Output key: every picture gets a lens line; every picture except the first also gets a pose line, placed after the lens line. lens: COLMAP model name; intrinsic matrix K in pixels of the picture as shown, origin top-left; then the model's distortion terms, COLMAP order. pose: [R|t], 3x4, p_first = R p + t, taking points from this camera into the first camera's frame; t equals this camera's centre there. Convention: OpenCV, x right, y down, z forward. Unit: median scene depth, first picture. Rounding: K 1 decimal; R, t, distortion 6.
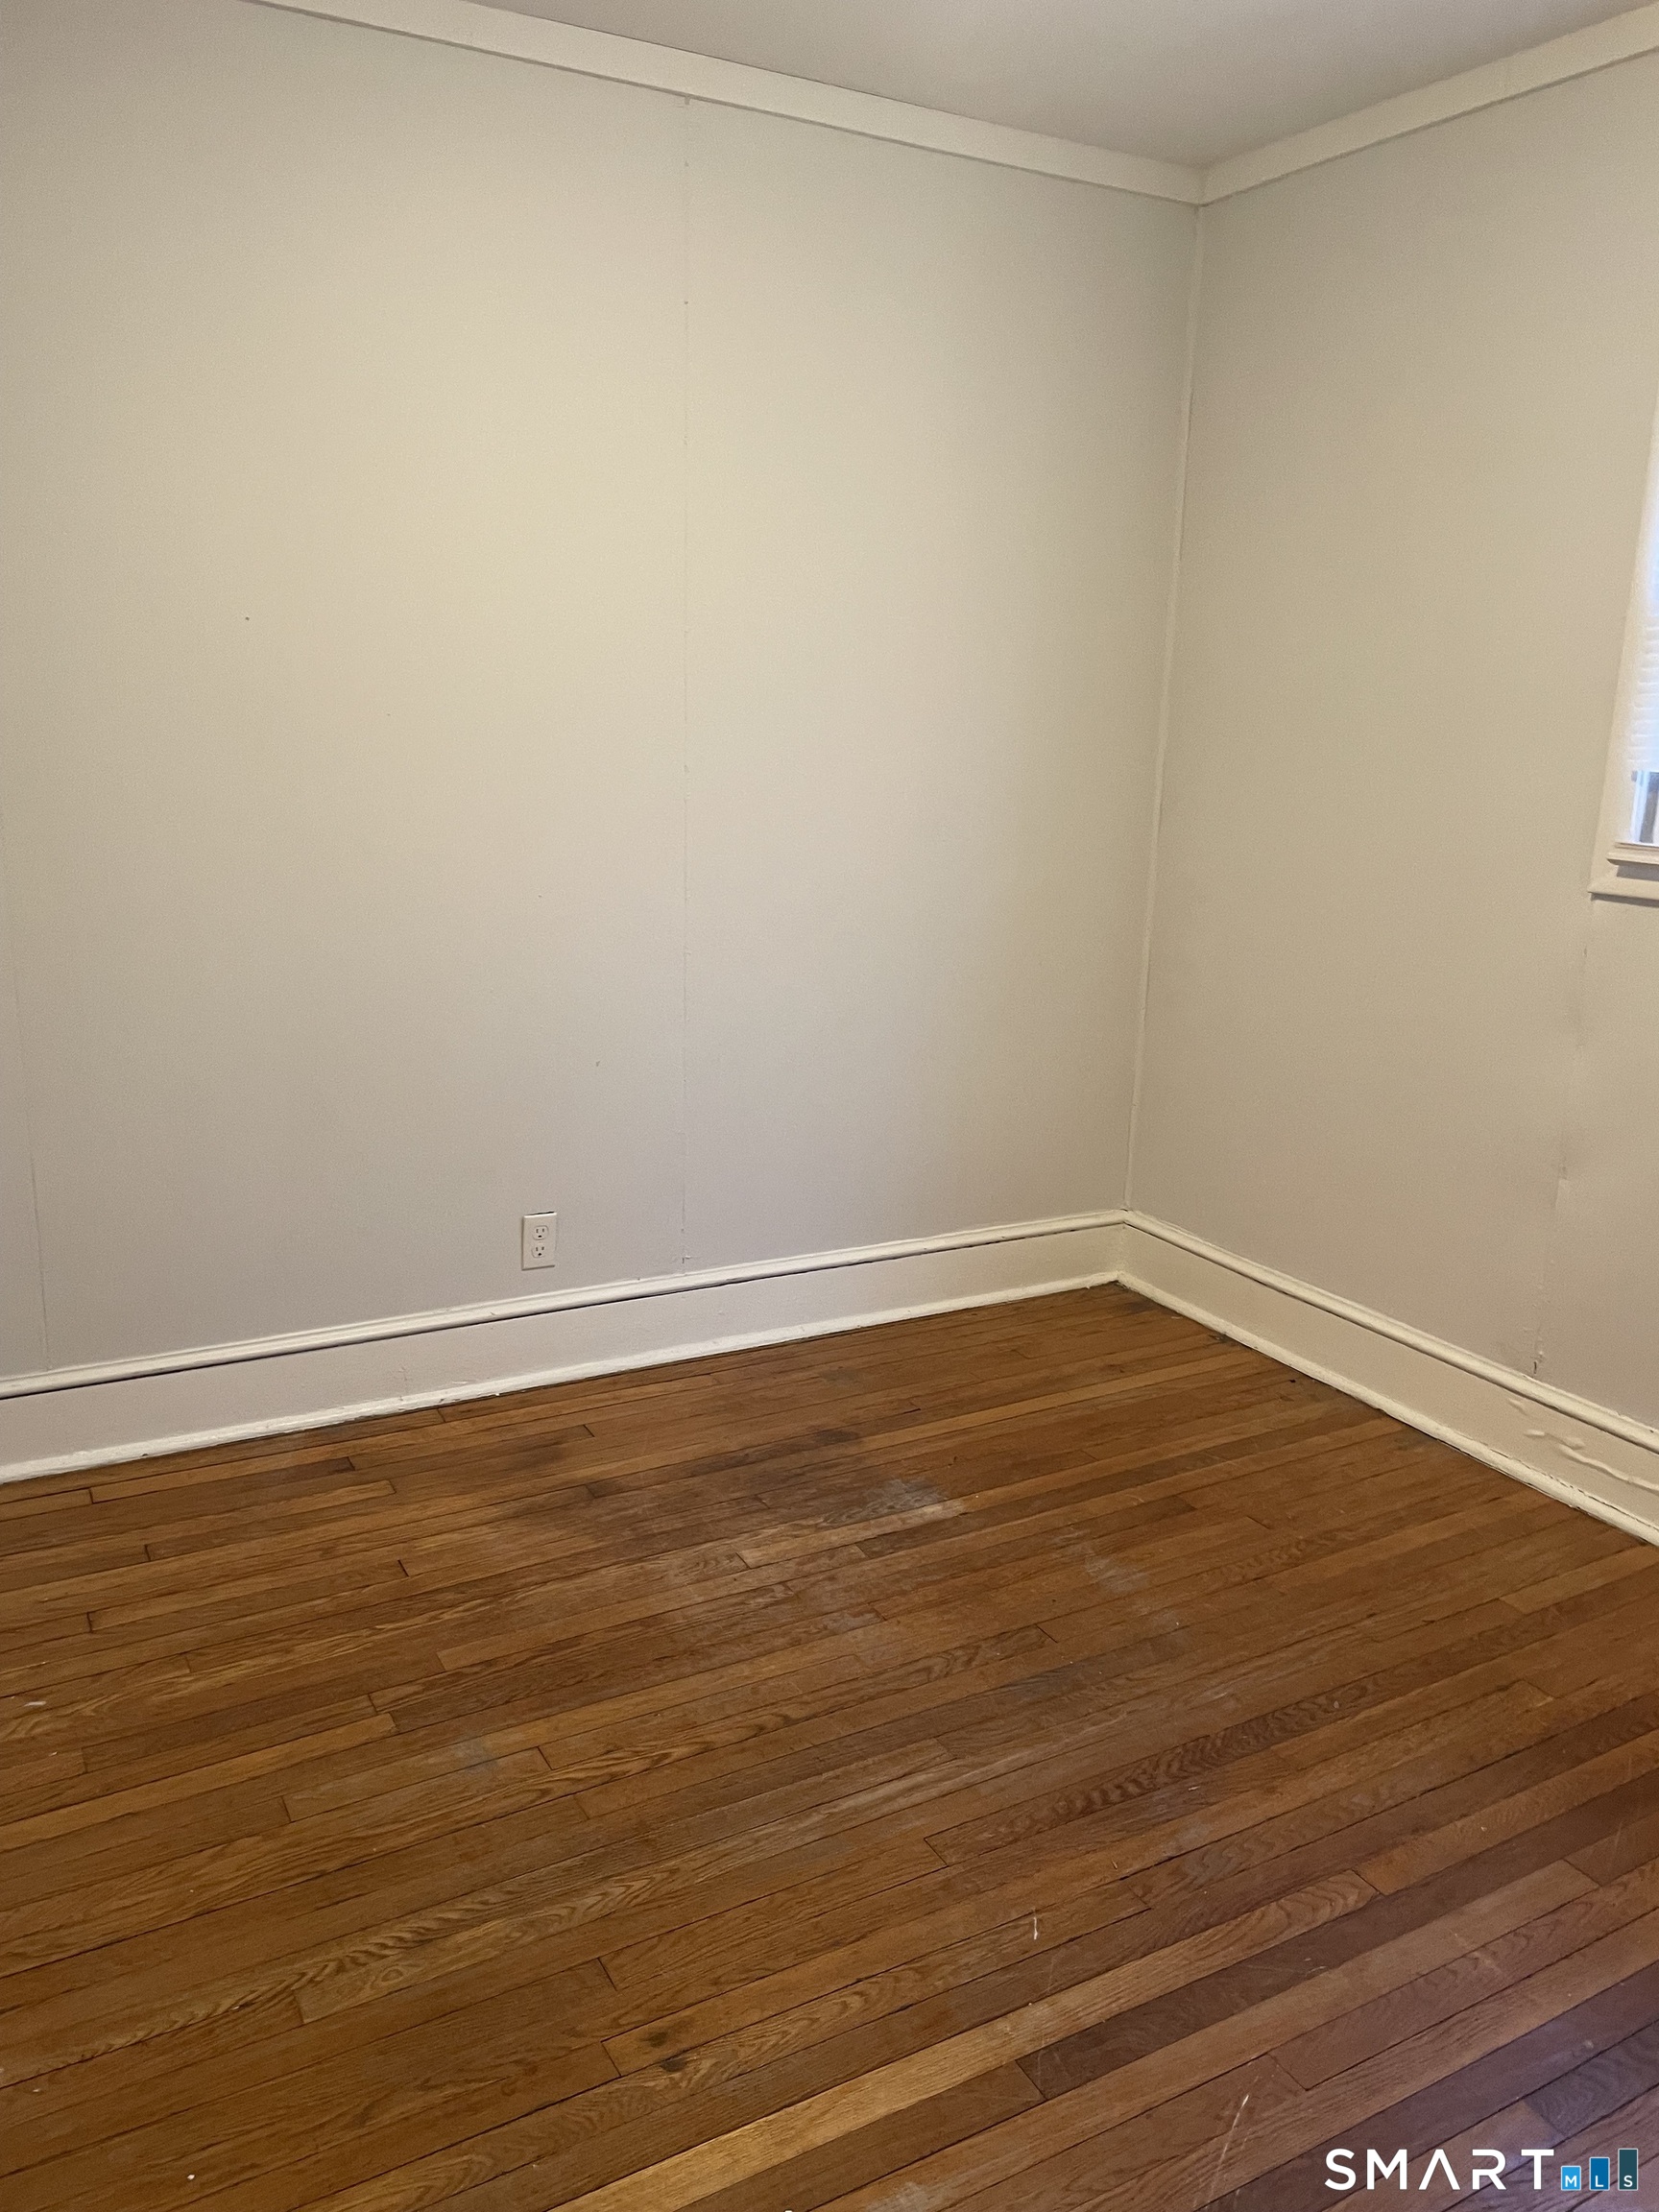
lens RADIAL K [[1673.5, 0, 832.9], [0, 1673.5, 1104.9], [0, 0, 1]] dist [0.037845, -0.003012]
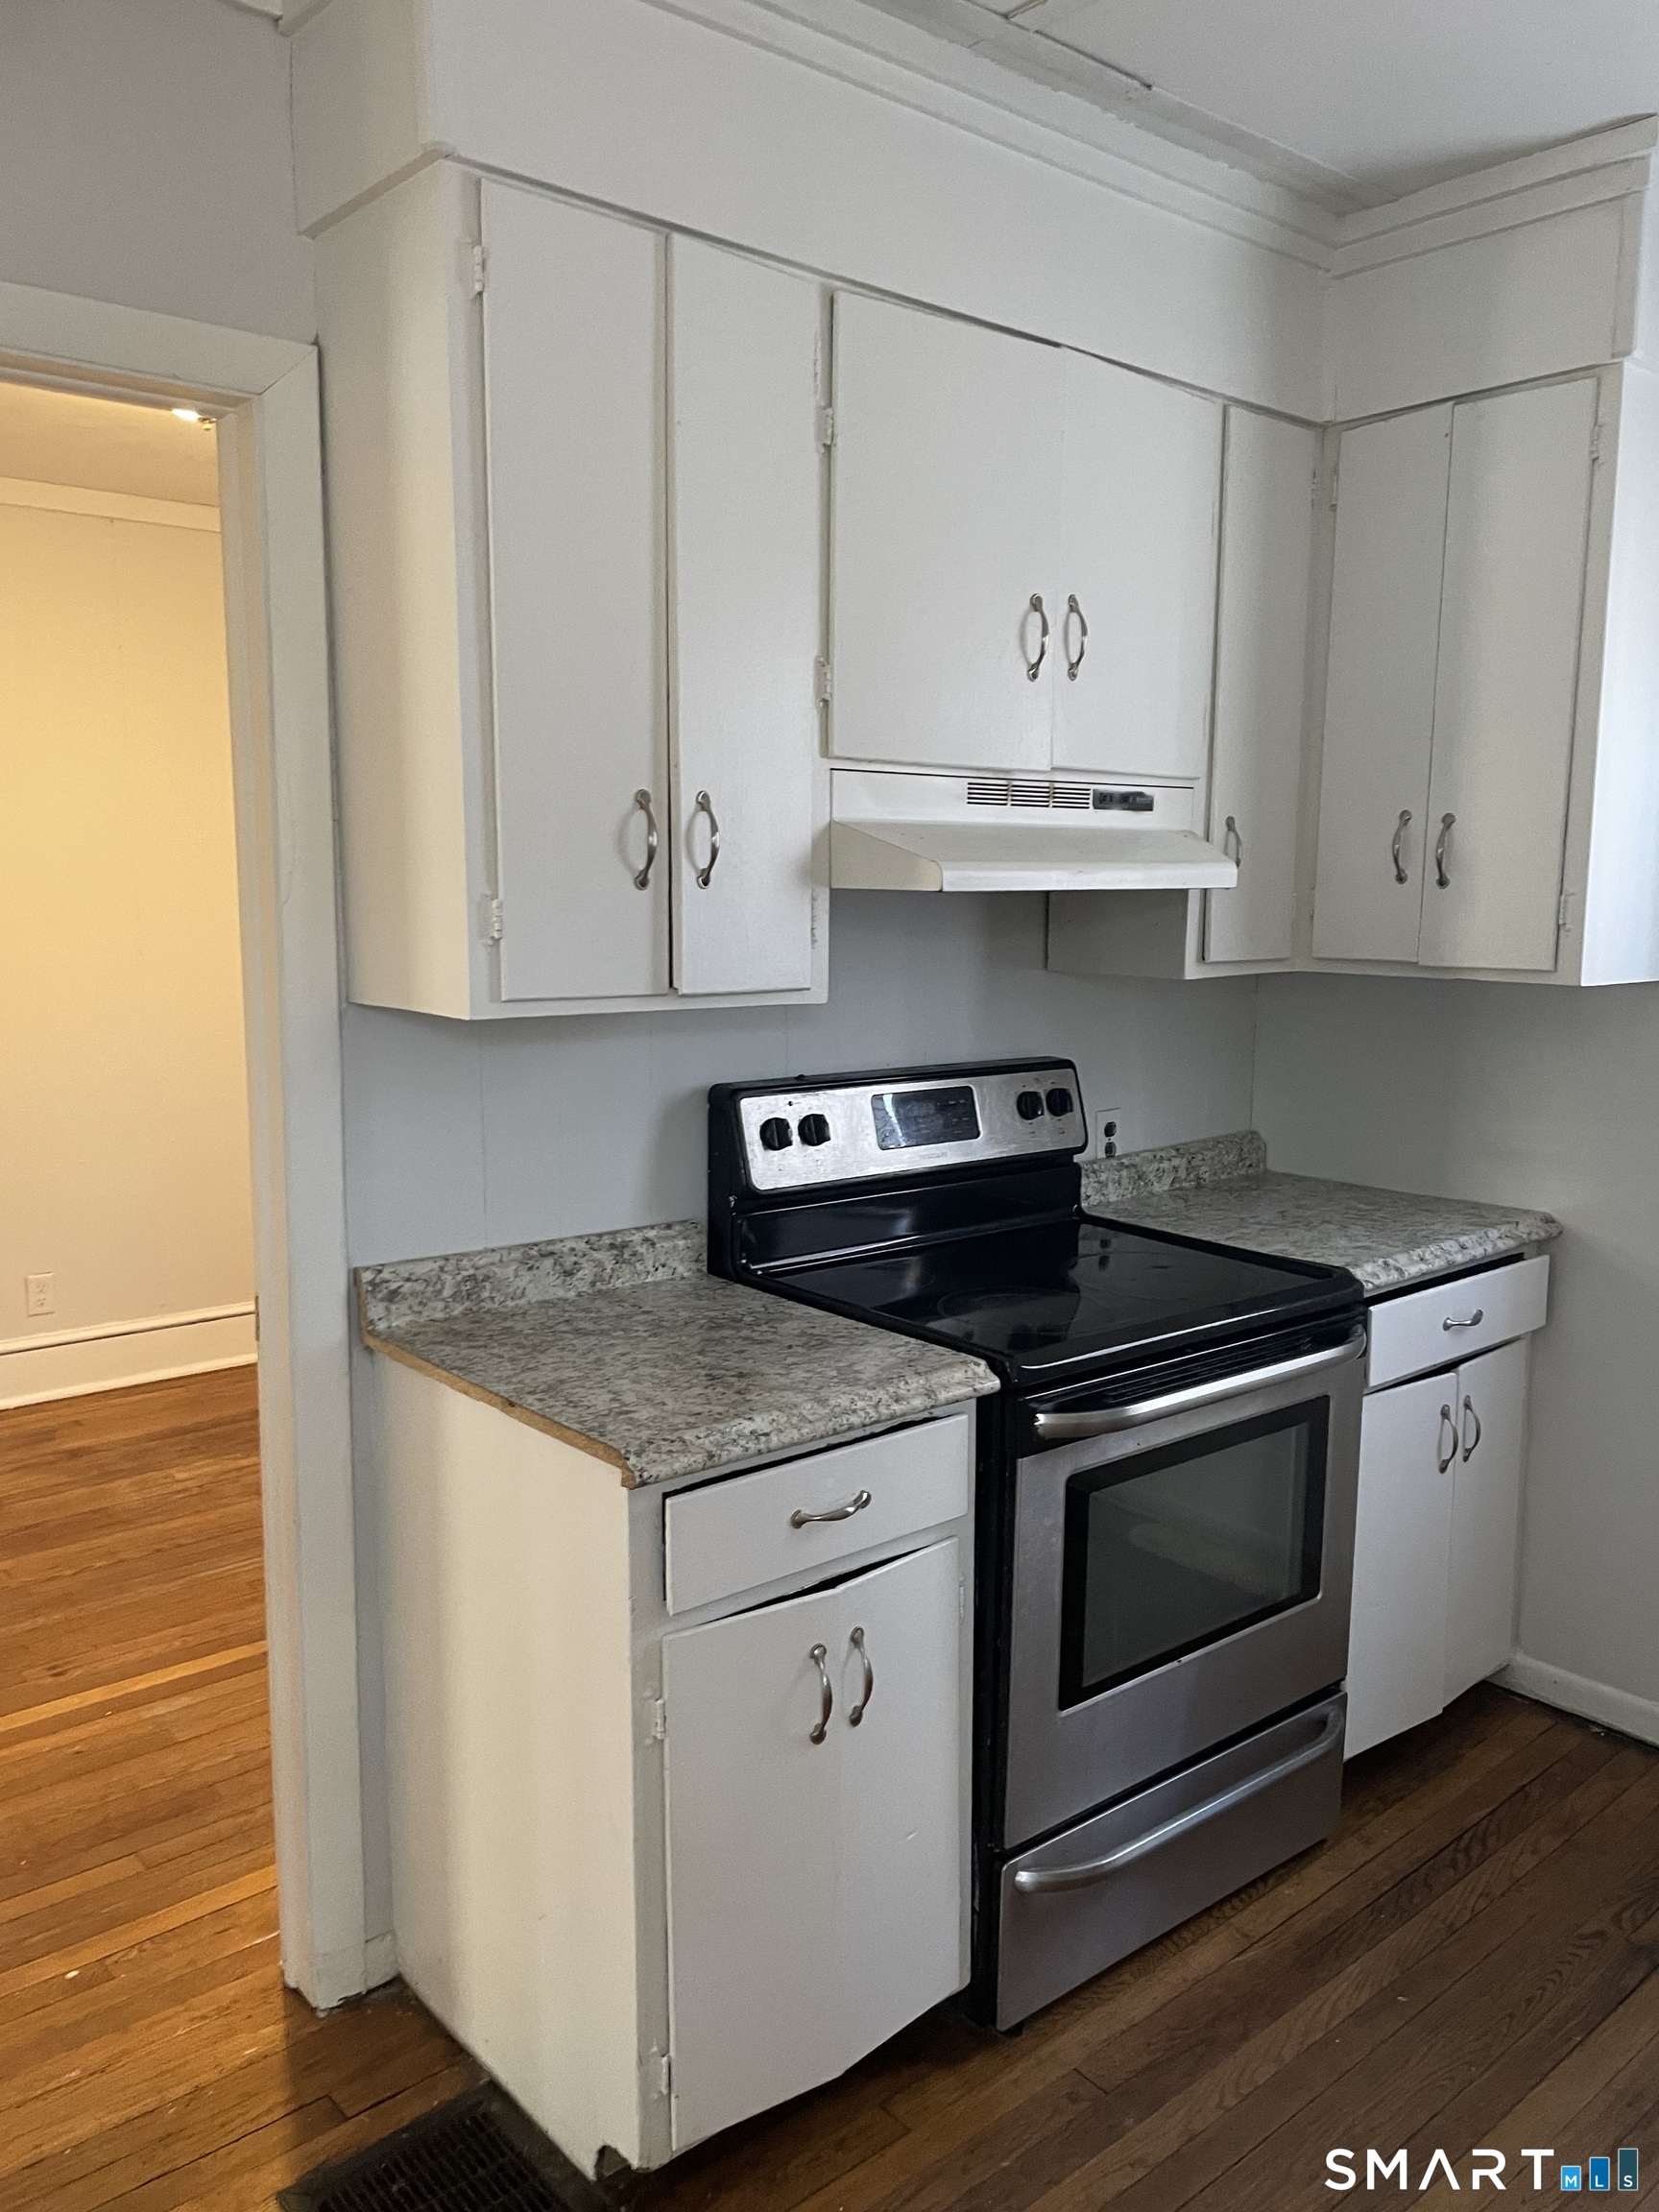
lens RADIAL K [[1673.5, 0, 826.7], [0, 1673.5, 1107.4], [0, 0, 1]] dist [0.037845, -0.003012]
pose [[0.980095, -0.053897, 0.191075, 0.247691], [0.070925, 0.993987, -0.083427, 0.110820], [-0.185429, 0.095319, 0.978024, -0.608568]]
